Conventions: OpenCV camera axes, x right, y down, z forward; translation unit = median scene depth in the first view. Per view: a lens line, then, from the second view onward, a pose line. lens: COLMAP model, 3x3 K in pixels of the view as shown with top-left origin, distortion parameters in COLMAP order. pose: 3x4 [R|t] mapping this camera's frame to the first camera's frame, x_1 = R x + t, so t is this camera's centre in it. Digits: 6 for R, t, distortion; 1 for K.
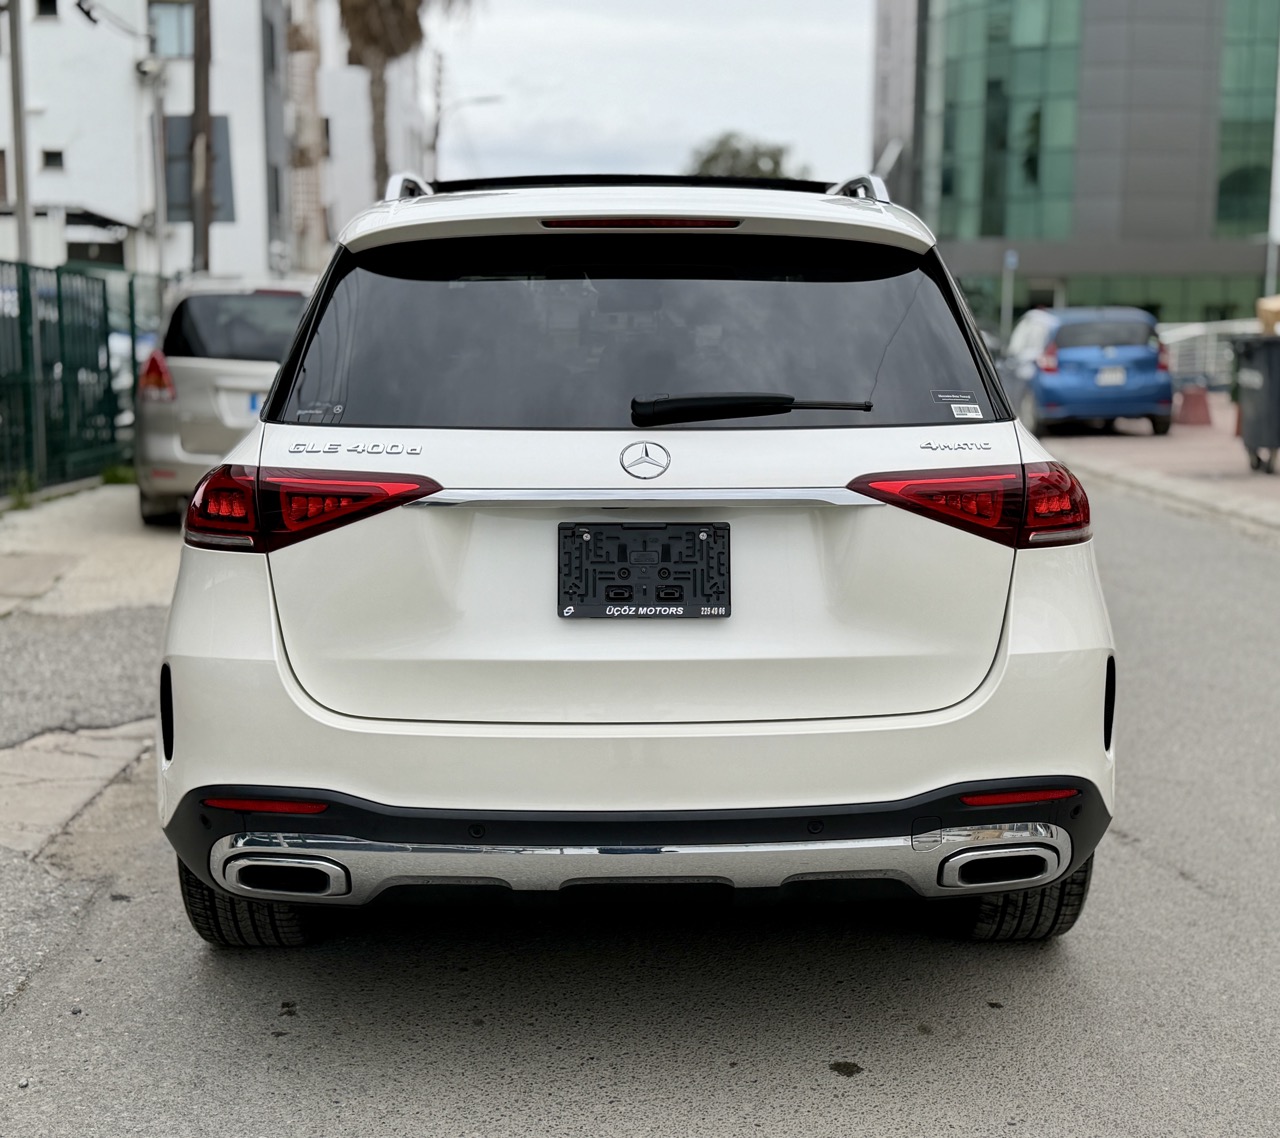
lens RADIAL K [[1663.7, 0, 644.9], [0, 1663.7, 576.0], [0, 0, 1]] dist [0.122014, 0.000000]
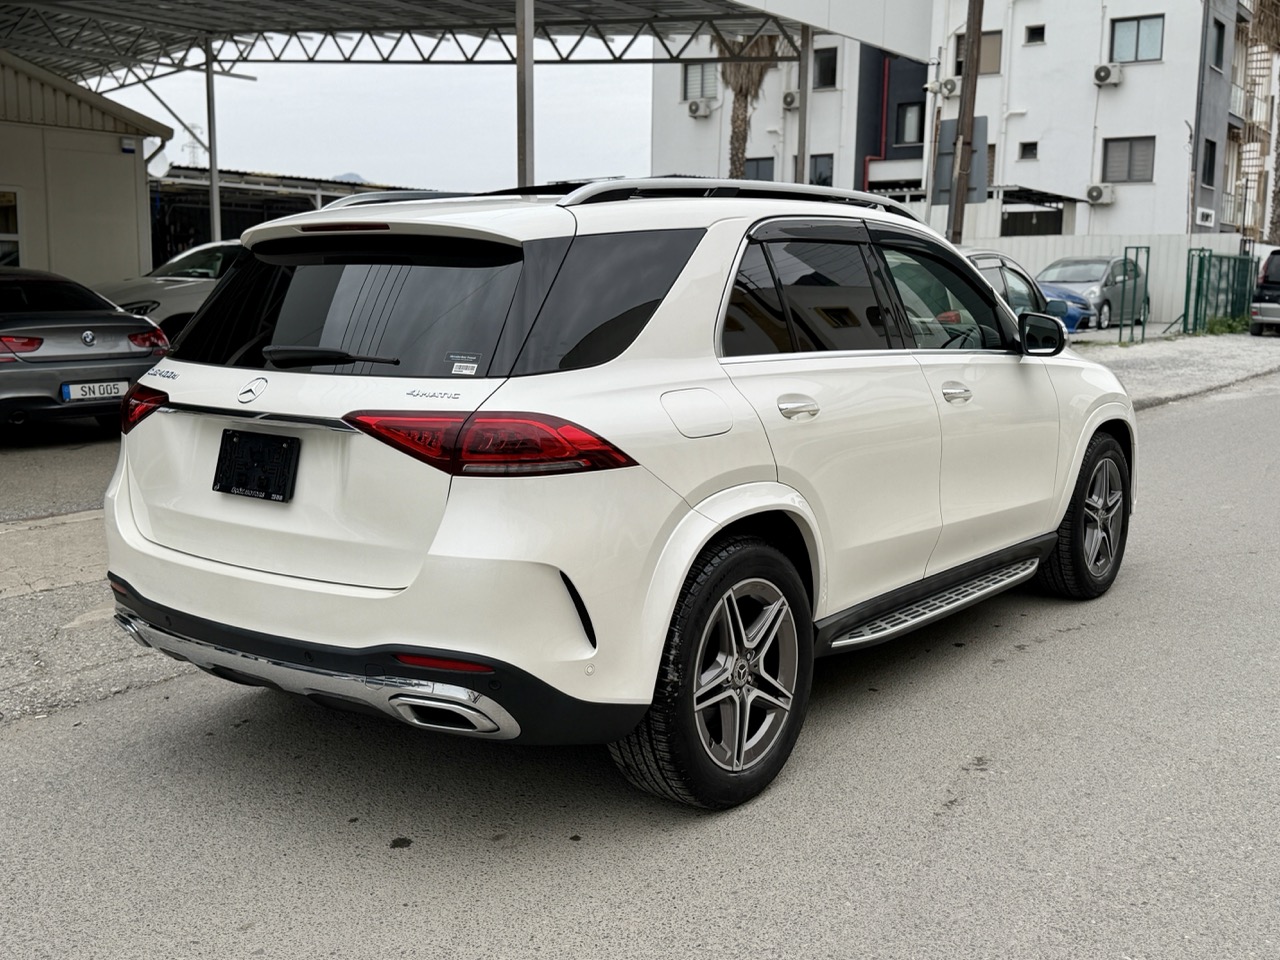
lens RADIAL K [[1314.1, 0, 640.9], [0, 1314.1, 481.2], [0, 0, 1]] dist [0.037549, 0.000000]
pose [[0.773938, 0.096112, -0.625925, 0.527752], [-0.090835, 0.995043, 0.040477, -0.035891], [0.626712, 0.025529, 0.778832, 0.158813]]
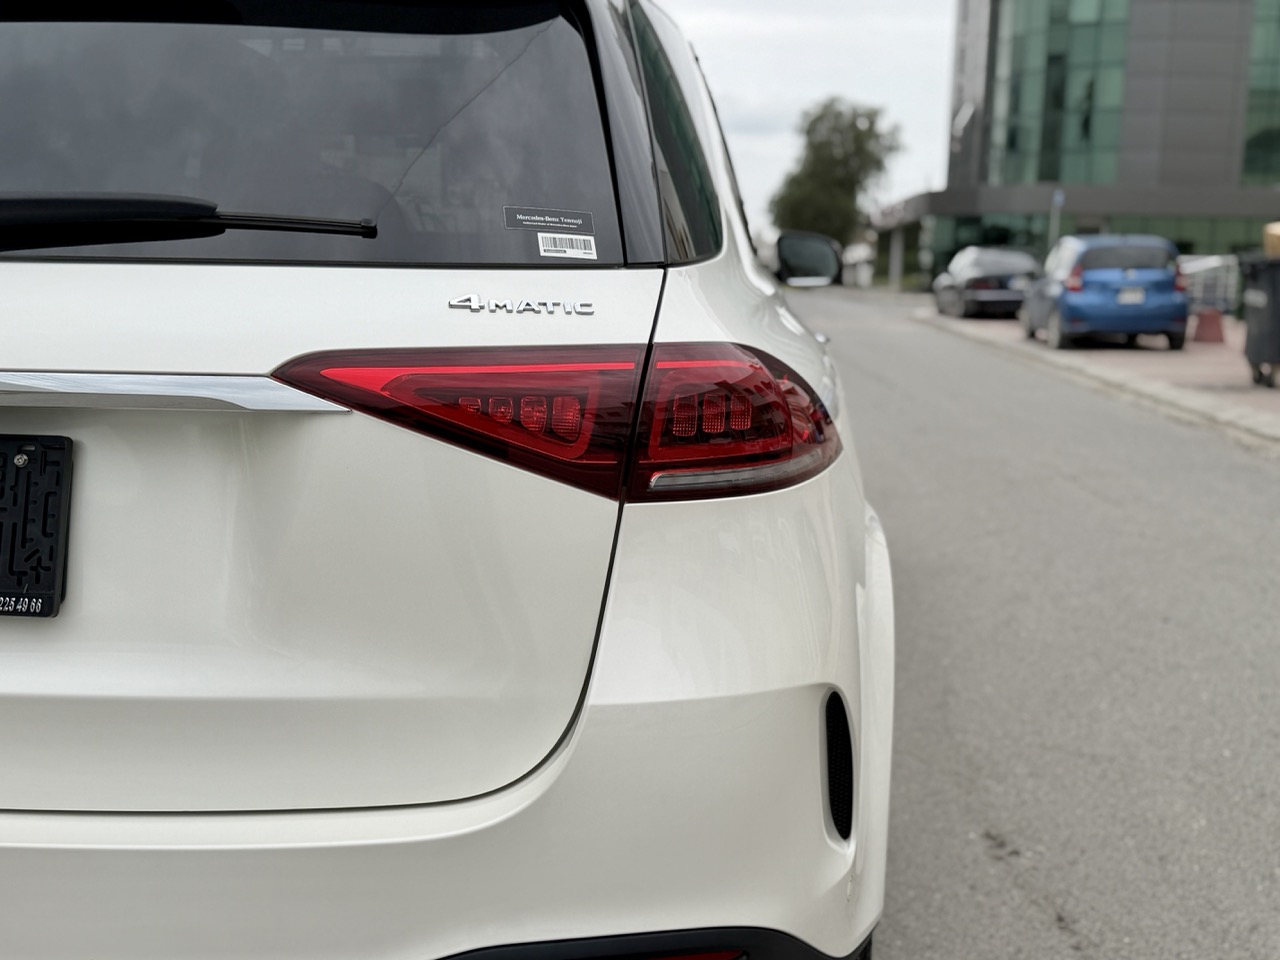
lens RADIAL K [[1314.1, 0, 631.4], [0, 1314.1, 476.0], [0, 0, 1]] dist [0.037549, 0.000000]
pose [[0.994078, 0.032588, -0.103671, 0.144486], [-0.030912, 0.999365, 0.017739, -0.017268], [0.104183, -0.014429, 0.994453, 0.316988]]
